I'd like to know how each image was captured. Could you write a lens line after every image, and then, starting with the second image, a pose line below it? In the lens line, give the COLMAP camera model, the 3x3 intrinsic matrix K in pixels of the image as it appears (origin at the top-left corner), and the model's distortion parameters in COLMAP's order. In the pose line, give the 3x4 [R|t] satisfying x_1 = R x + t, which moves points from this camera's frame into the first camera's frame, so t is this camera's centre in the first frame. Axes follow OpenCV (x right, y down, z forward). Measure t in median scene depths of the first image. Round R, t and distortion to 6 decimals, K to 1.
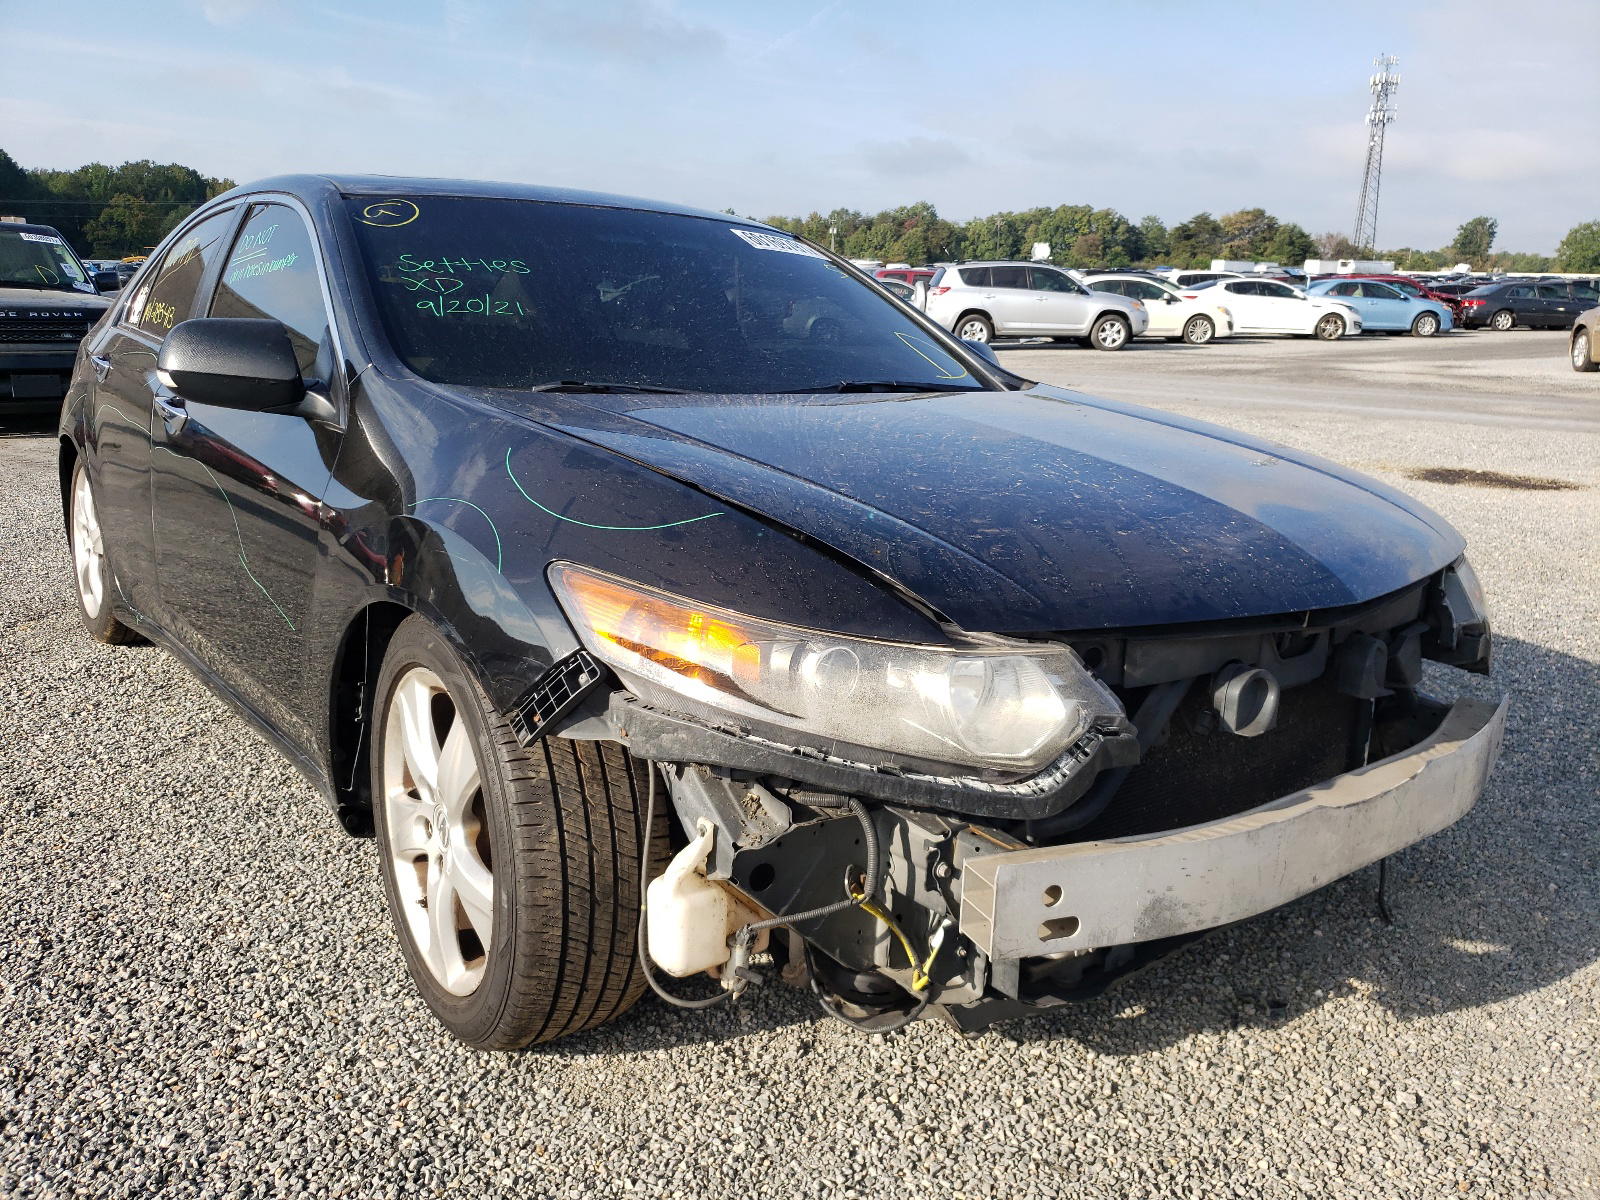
lens RADIAL K [[1226.5, 0, 806.8], [0, 1226.5, 606.8], [0, 0, 1]] dist [0.010040, 0.012768]
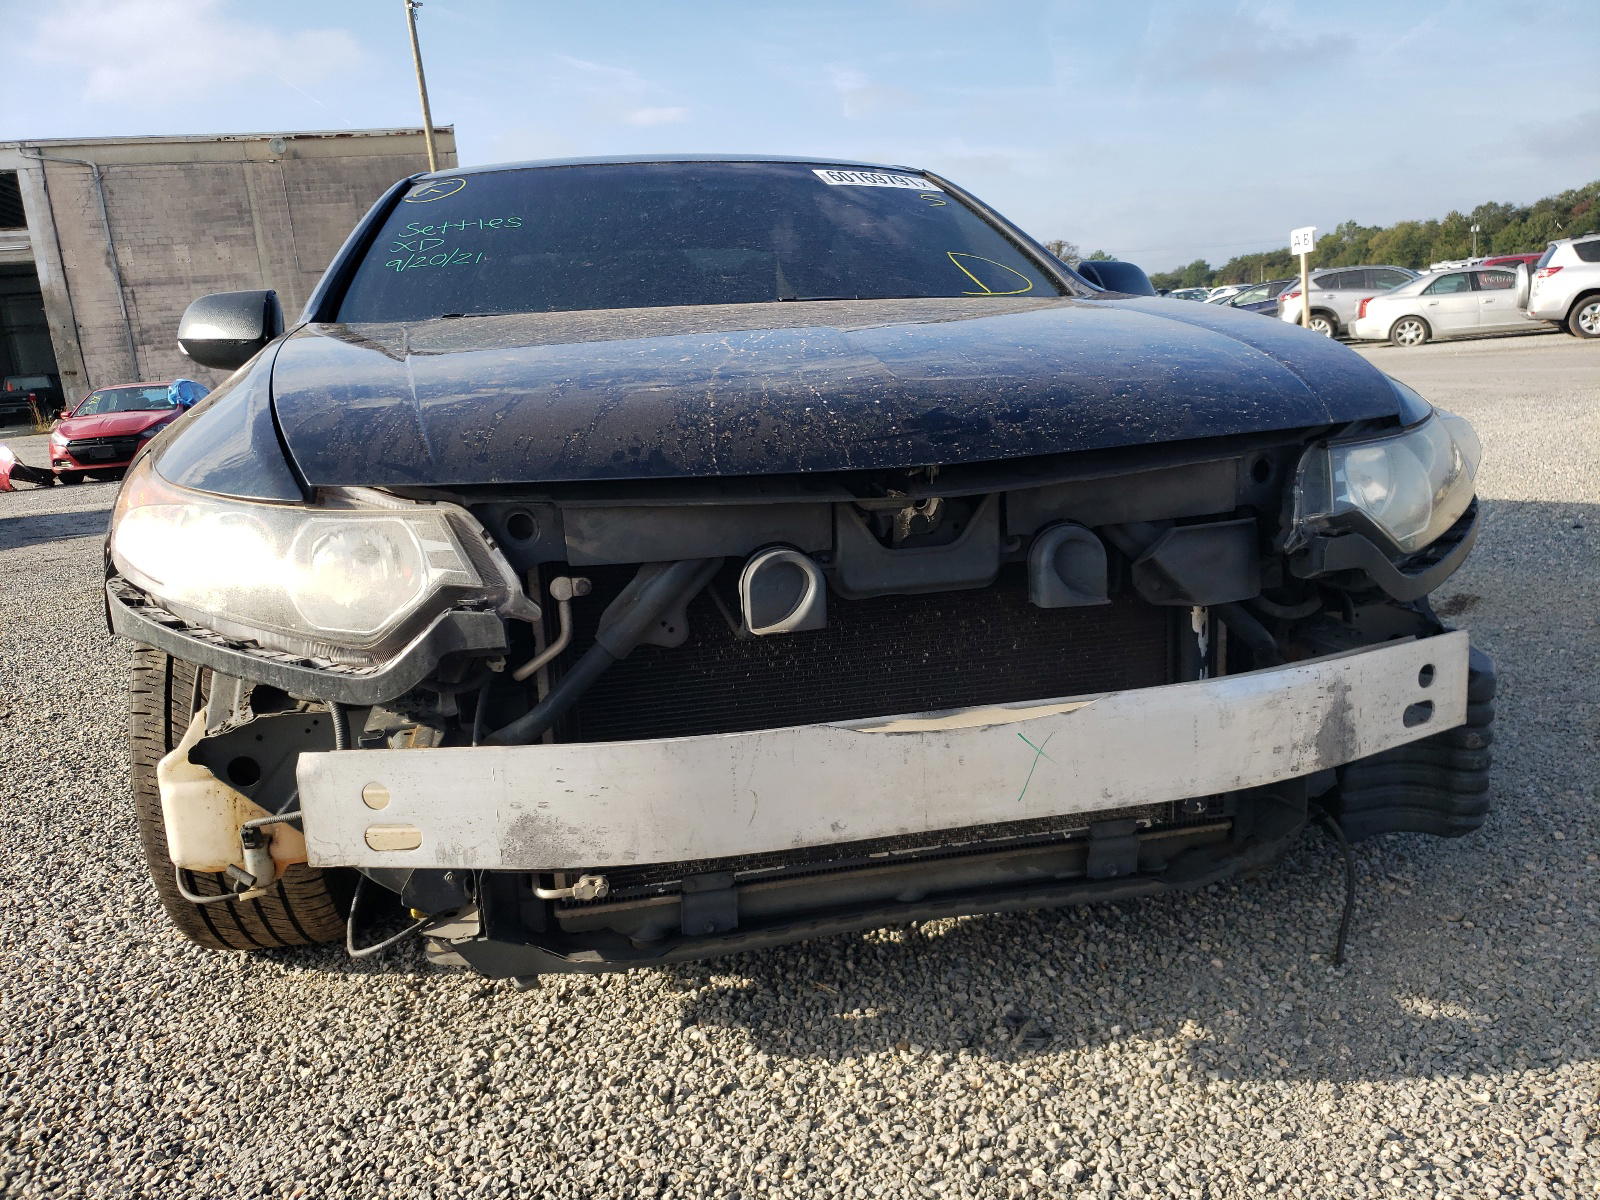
lens RADIAL K [[1226.5, 0, 805.0], [0, 1226.5, 602.2], [0, 0, 1]] dist [0.010040, 0.012768]
pose [[0.899022, 0.000390, -0.437903, 0.710399], [-0.013890, 0.999522, -0.027628, 0.105820], [0.437683, 0.030921, 0.898598, 0.321216]]
